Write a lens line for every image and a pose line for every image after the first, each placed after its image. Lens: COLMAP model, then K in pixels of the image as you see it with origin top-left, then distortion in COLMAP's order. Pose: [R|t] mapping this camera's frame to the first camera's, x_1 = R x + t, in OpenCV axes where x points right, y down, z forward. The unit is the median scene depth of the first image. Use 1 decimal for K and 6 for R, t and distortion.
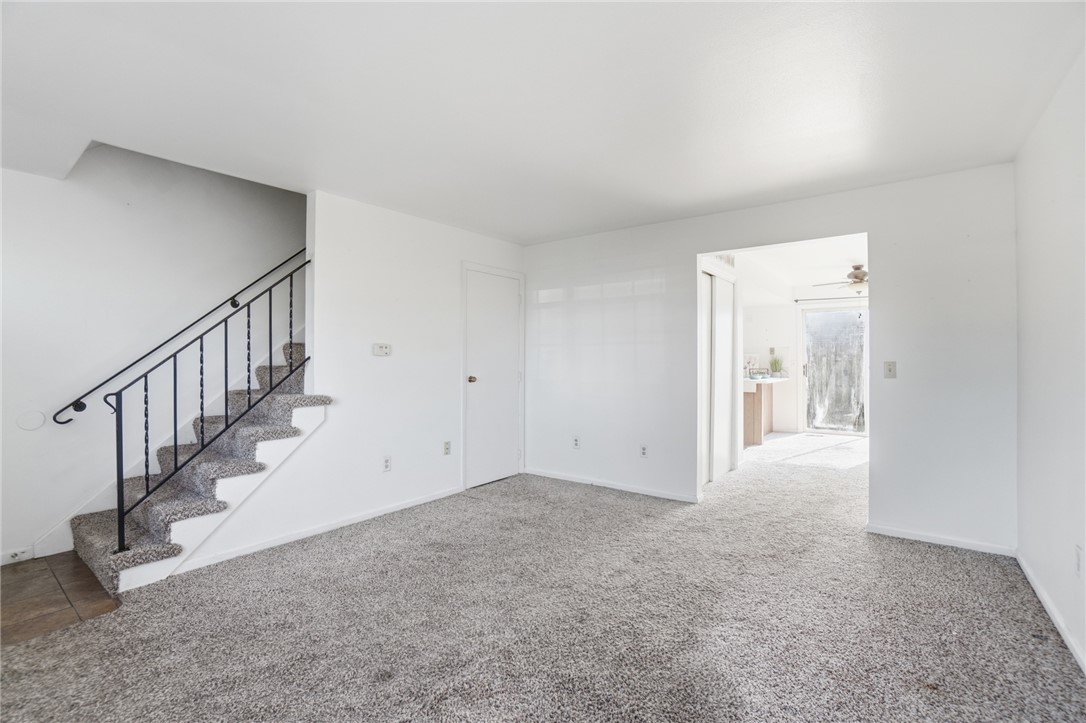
lens RADIAL K [[503.0, 0, 532.2], [0, 503.0, 356.7], [0, 0, 1]] dist [-0.022165, -0.000230]
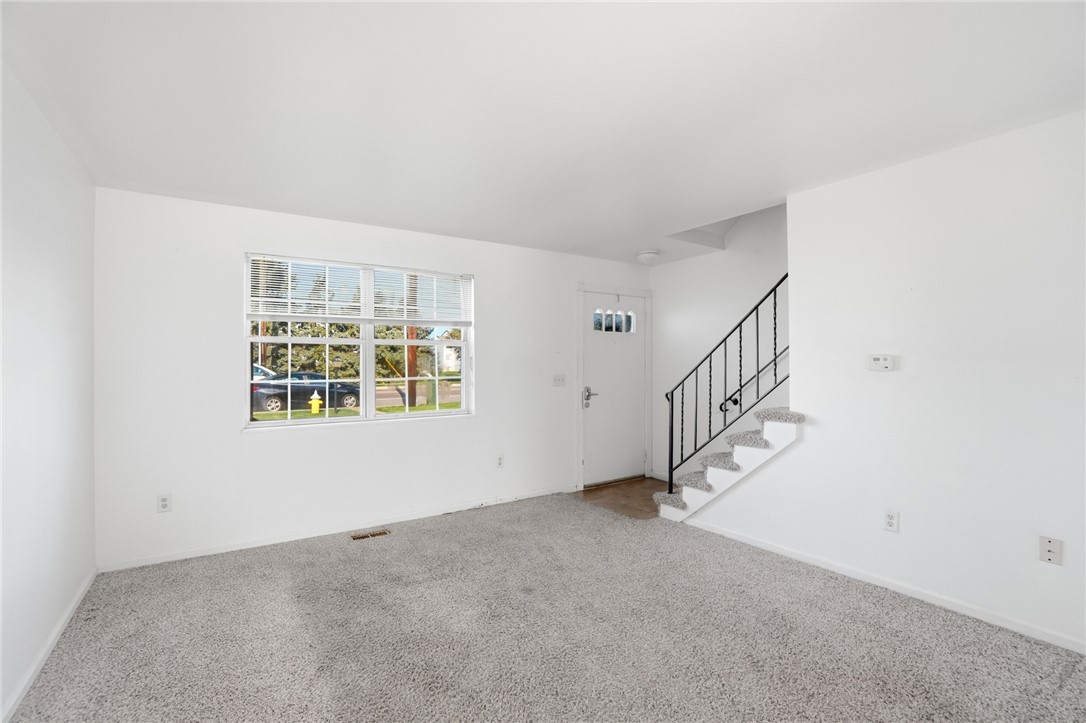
lens RADIAL K [[487.2, 0, 544.6], [0, 487.2, 364.3], [0, 0, 1]] dist [-0.054908, 0.019193]
pose [[-0.310534, -0.000767, -0.950562, 0.576486], [-0.001424, 0.999999, -0.000341, -0.011428], [0.950561, 0.001247, -0.310535, 0.834731]]
